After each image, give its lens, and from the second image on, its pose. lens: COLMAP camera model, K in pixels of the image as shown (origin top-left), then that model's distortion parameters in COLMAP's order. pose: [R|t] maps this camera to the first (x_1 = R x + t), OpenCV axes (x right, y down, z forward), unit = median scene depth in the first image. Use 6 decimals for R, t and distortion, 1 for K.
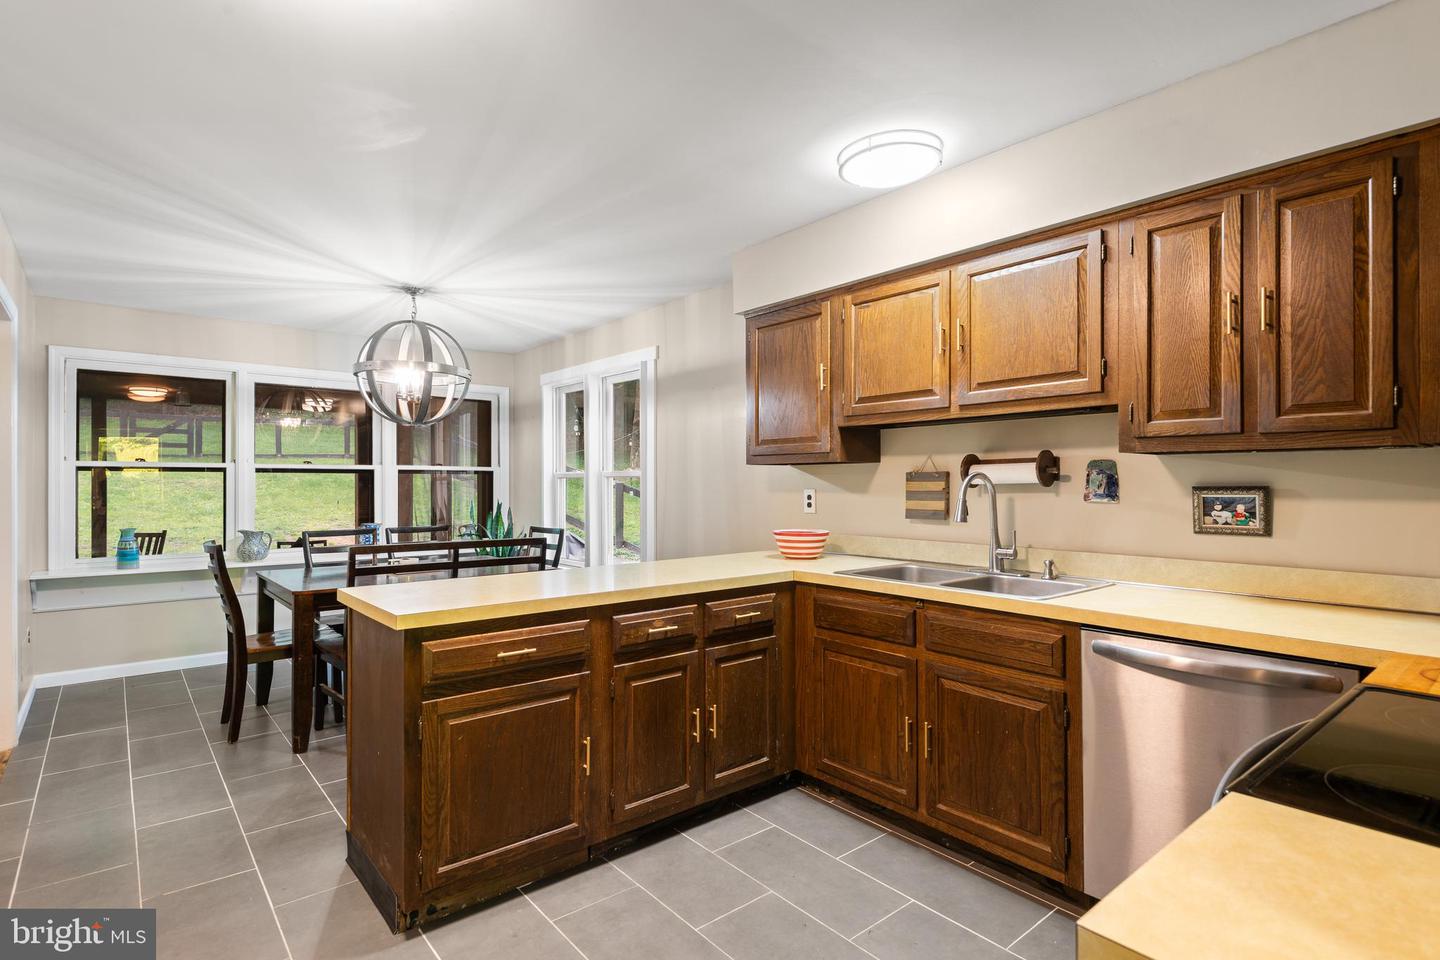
lens RADIAL K [[722.1, 0, 720.0], [0, 722.1, 480.0], [0, 0, 1]] dist [0.026732, -0.023917]
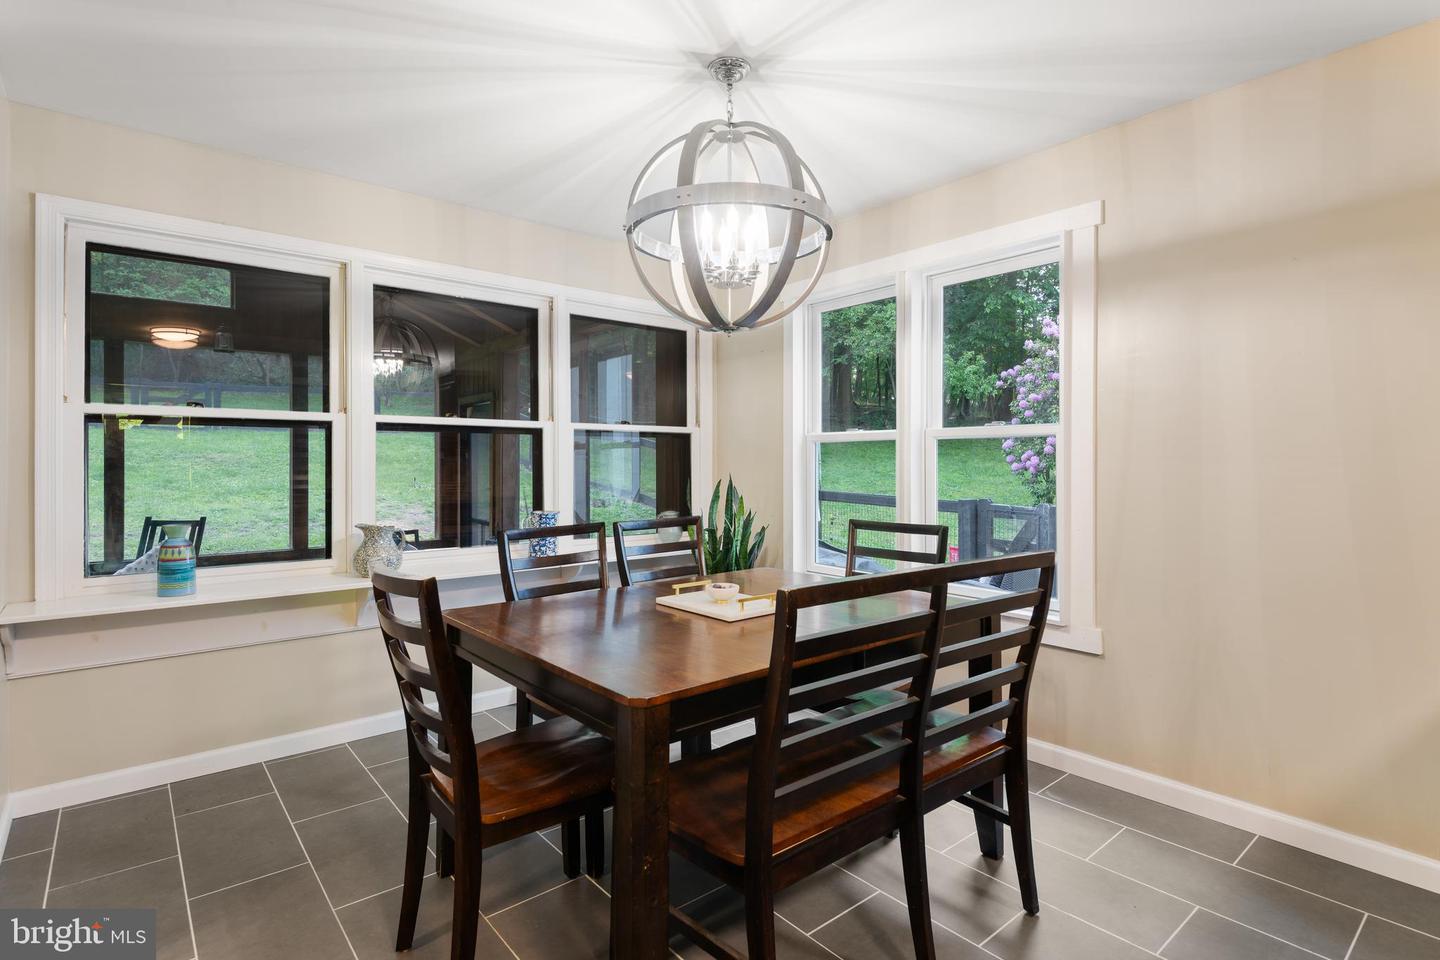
lens RADIAL K [[707.1, 0, 698.5], [0, 707.1, 459.7], [0, 0, 1]] dist [0.022241, -0.019906]
pose [[0.999944, -0.000092, -0.010562, -0.416557], [0.000117, 0.999997, 0.002400, 0.015407], [0.010562, -0.002401, 0.999941, 0.467245]]
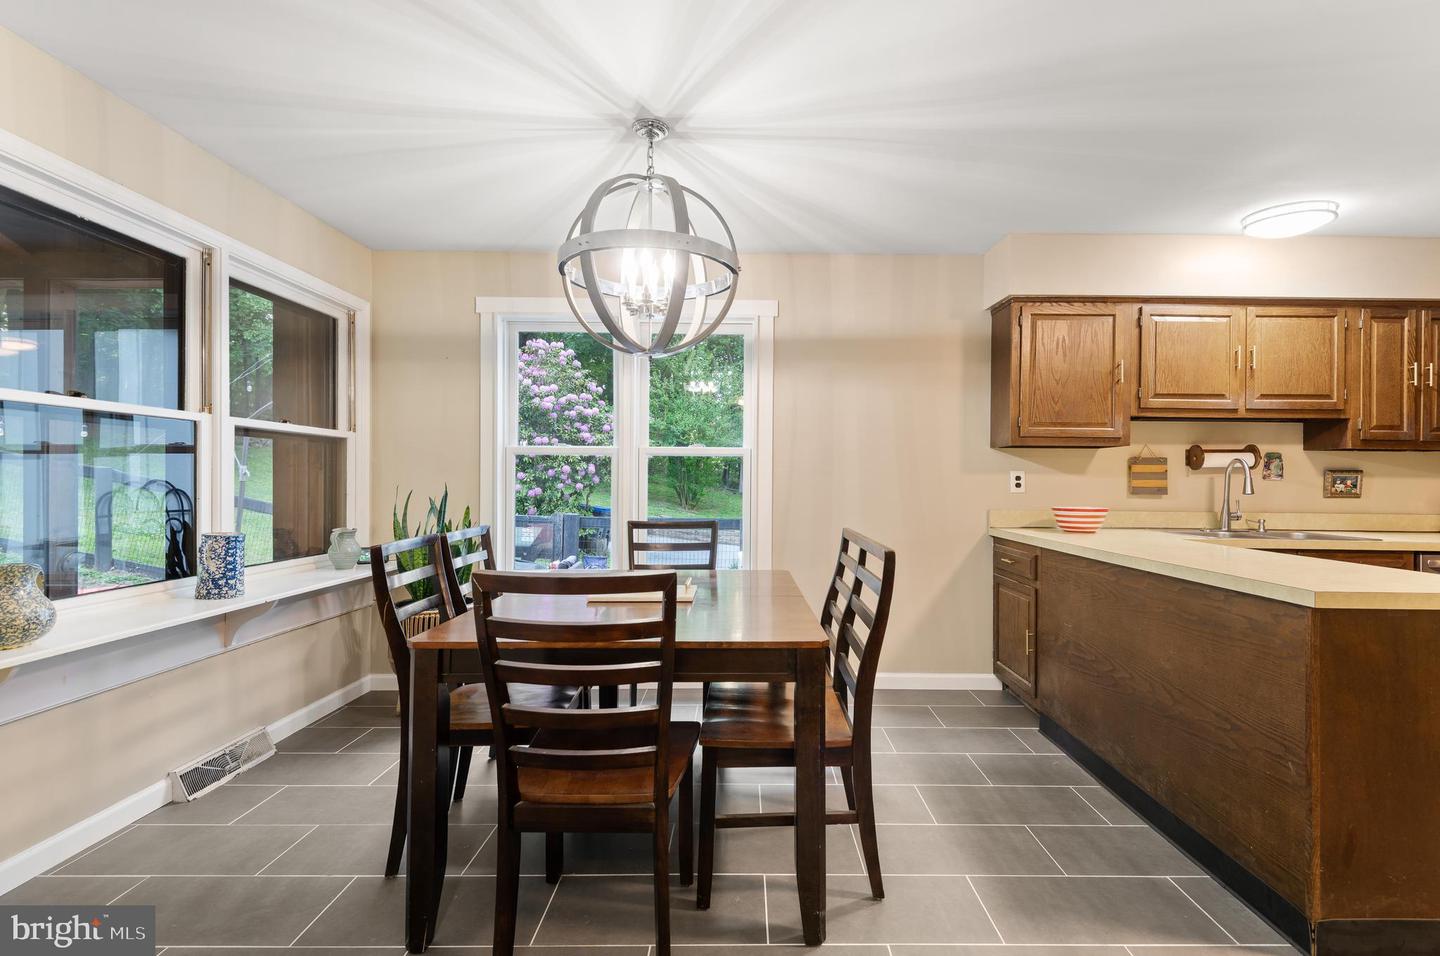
lens RADIAL K [[675.6, 0, 747.5], [0, 675.6, 481.9], [0, 0, 1]] dist [0.025169, -0.024357]
pose [[0.634944, 0.001832, 0.772556, -0.762509], [-0.012320, 0.999894, 0.007754, 0.022014], [-0.772460, -0.014441, 0.634899, 0.552676]]
